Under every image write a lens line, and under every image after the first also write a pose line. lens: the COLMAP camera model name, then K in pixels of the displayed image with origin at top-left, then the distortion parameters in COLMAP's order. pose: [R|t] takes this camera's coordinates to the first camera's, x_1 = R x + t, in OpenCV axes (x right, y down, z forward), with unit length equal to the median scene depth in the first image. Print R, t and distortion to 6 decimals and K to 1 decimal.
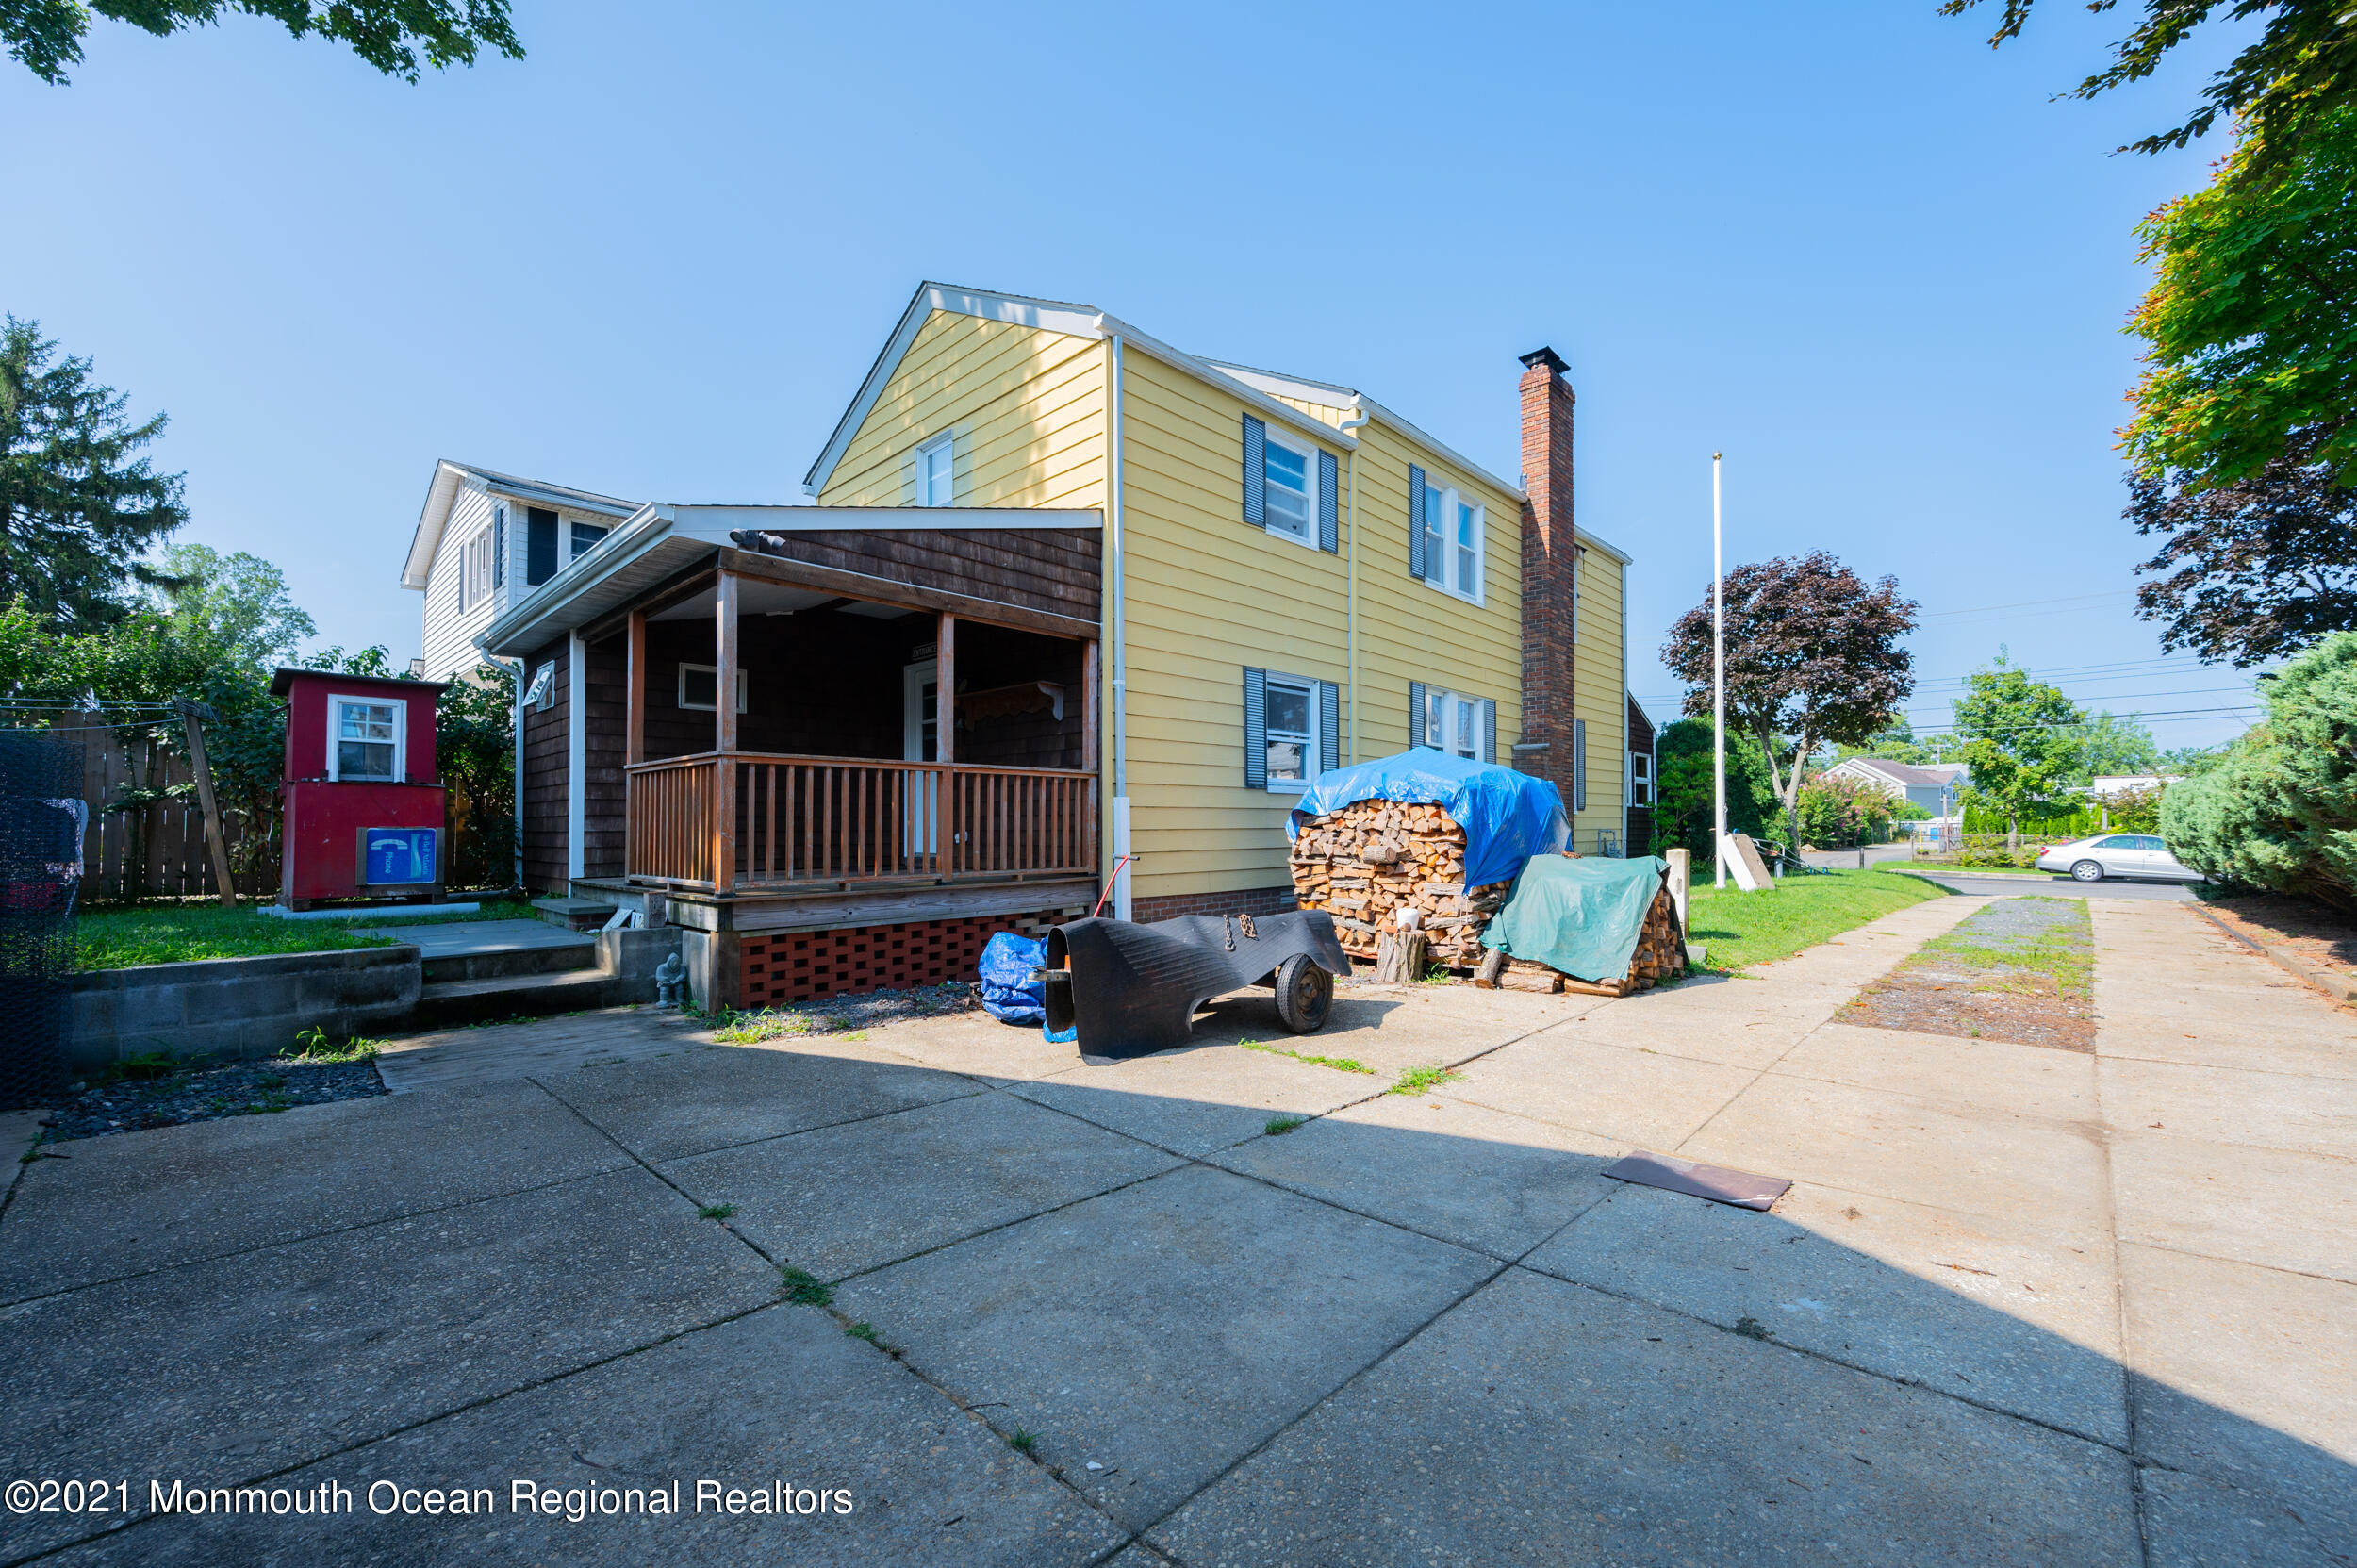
lens RADIAL K [[946.4, 0, 1178.5], [0, 946.4, 784.0], [0, 0, 1]] dist [0.002873, 0.000397]
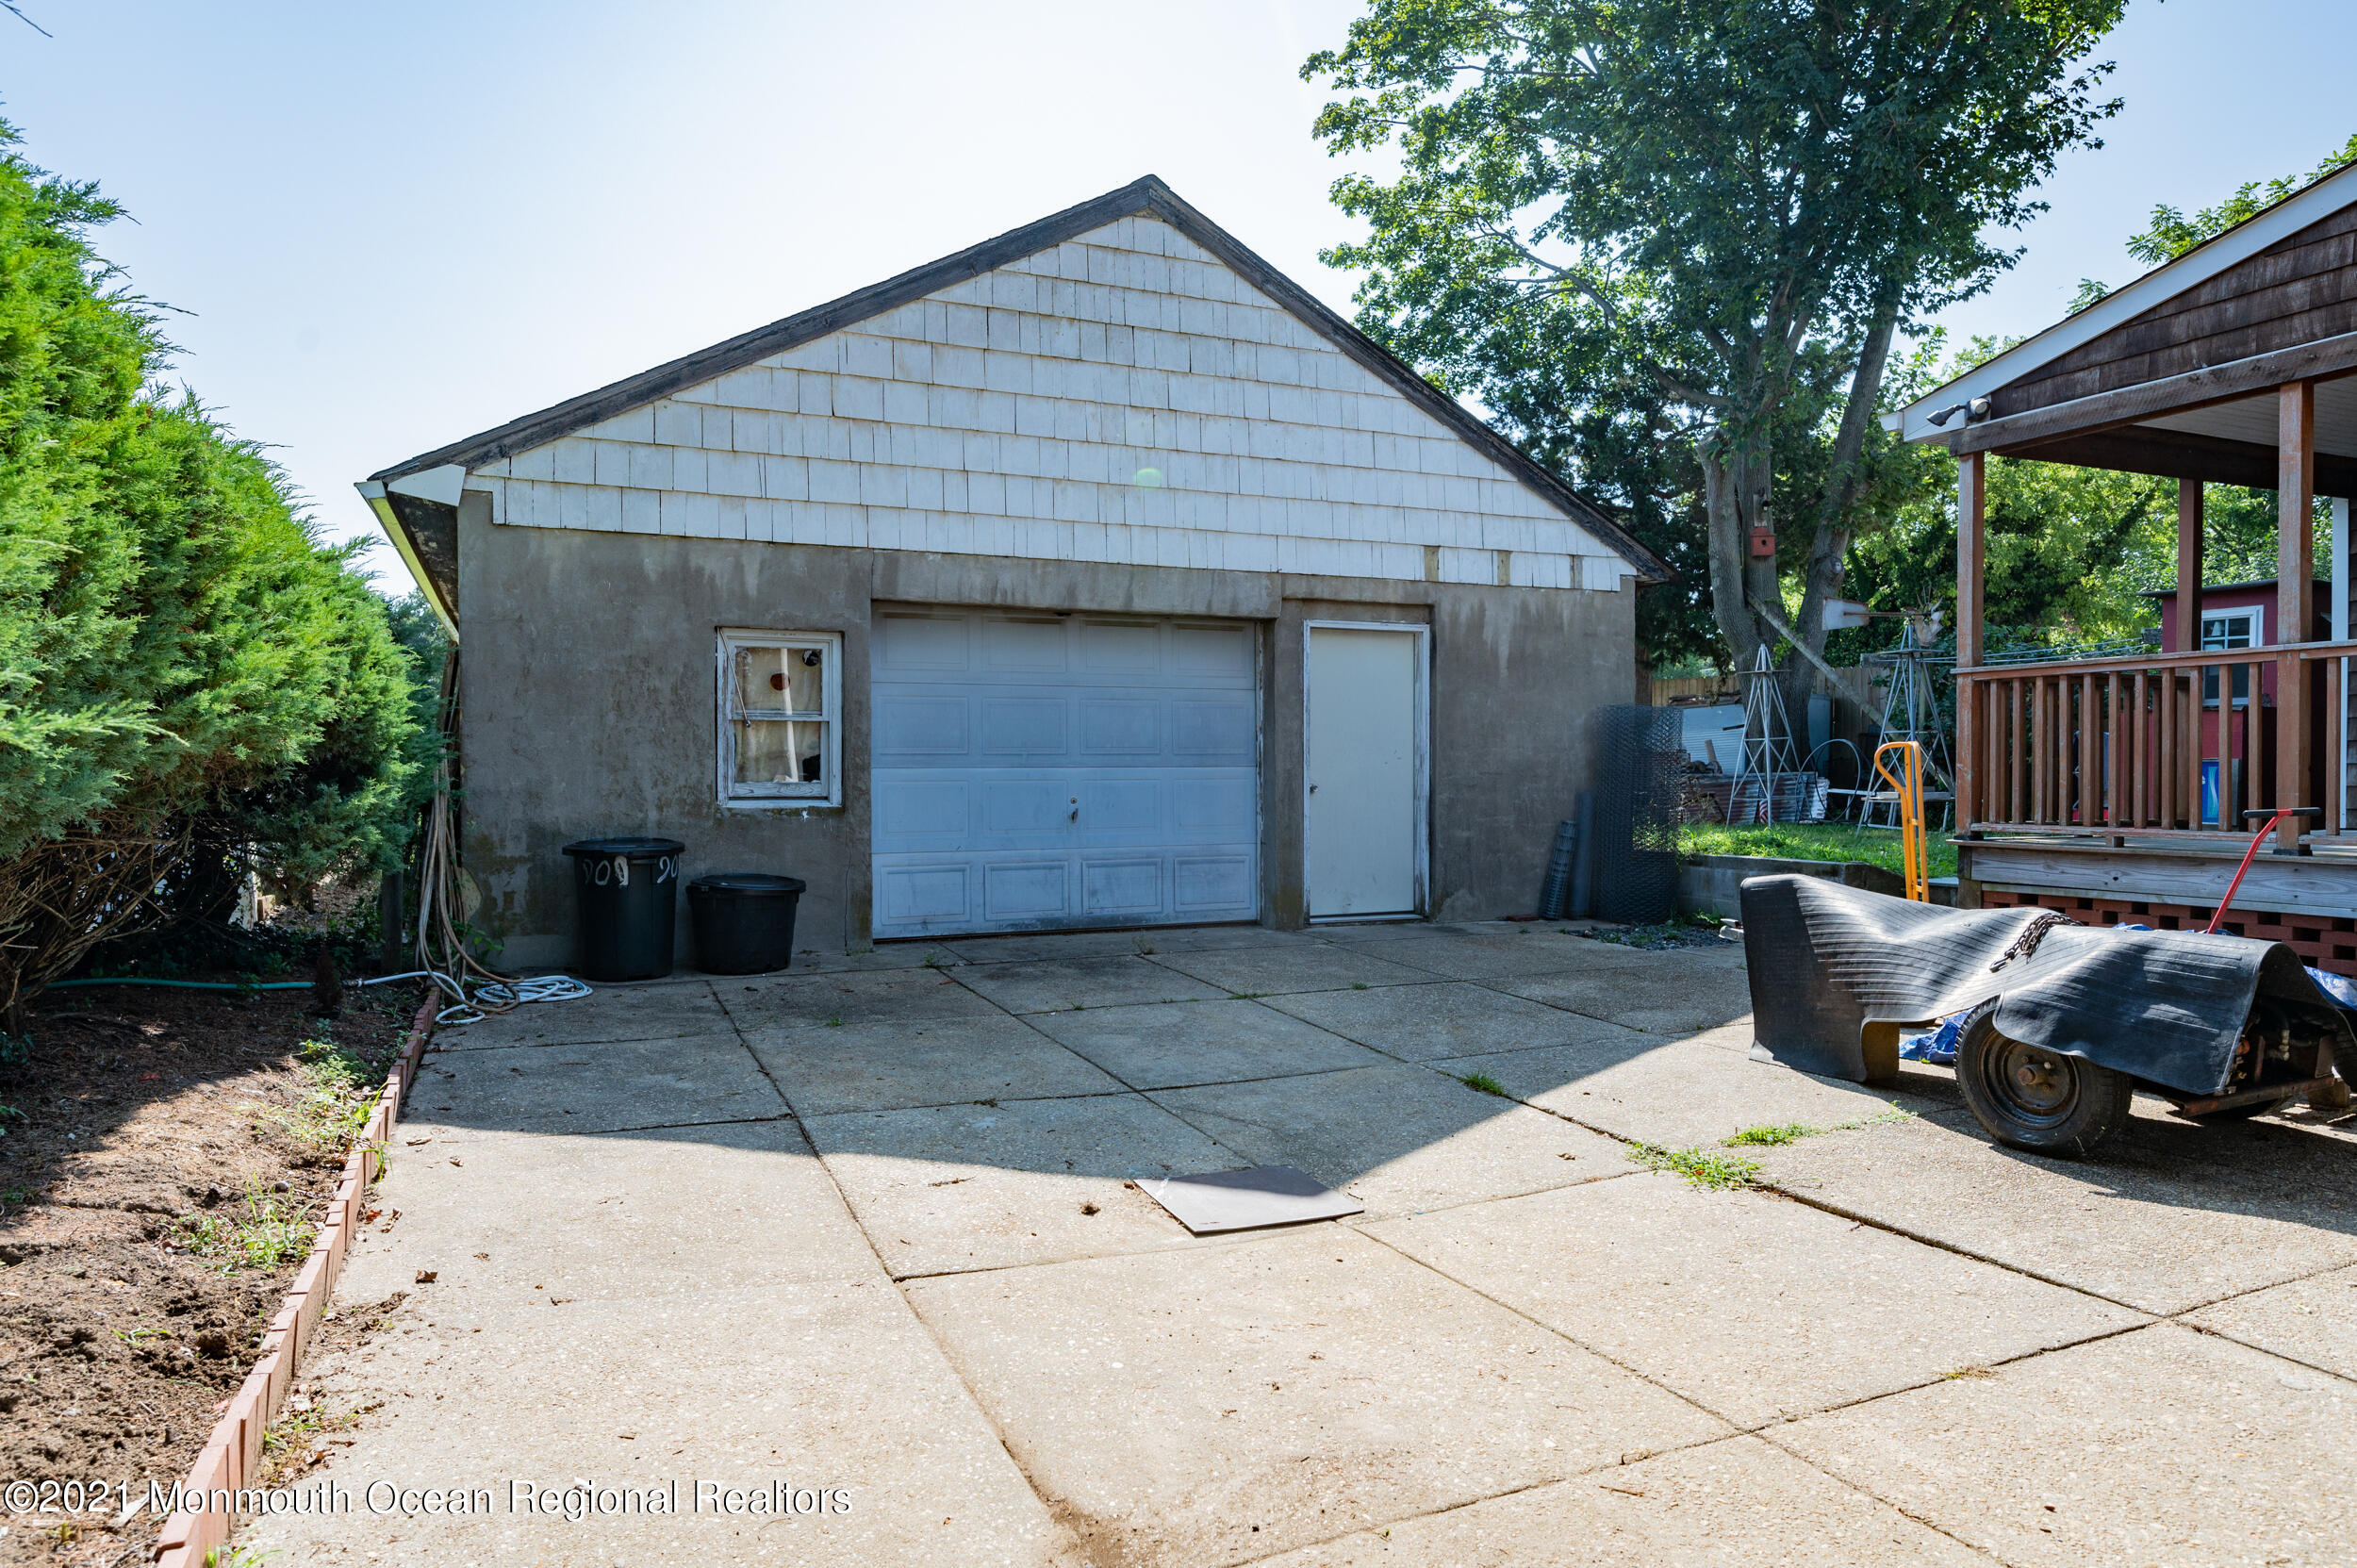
lens RADIAL K [[1425.1, 0, 1178.5], [0, 1425.1, 784.0], [0, 0, 1]] dist [-0.000974, -0.000206]
pose [[-0.383929, 0.015132, -0.923239, 1.422228], [0.042884, 0.999079, -0.001458, 0.059445], [0.922366, -0.040152, -0.384224, 1.213367]]
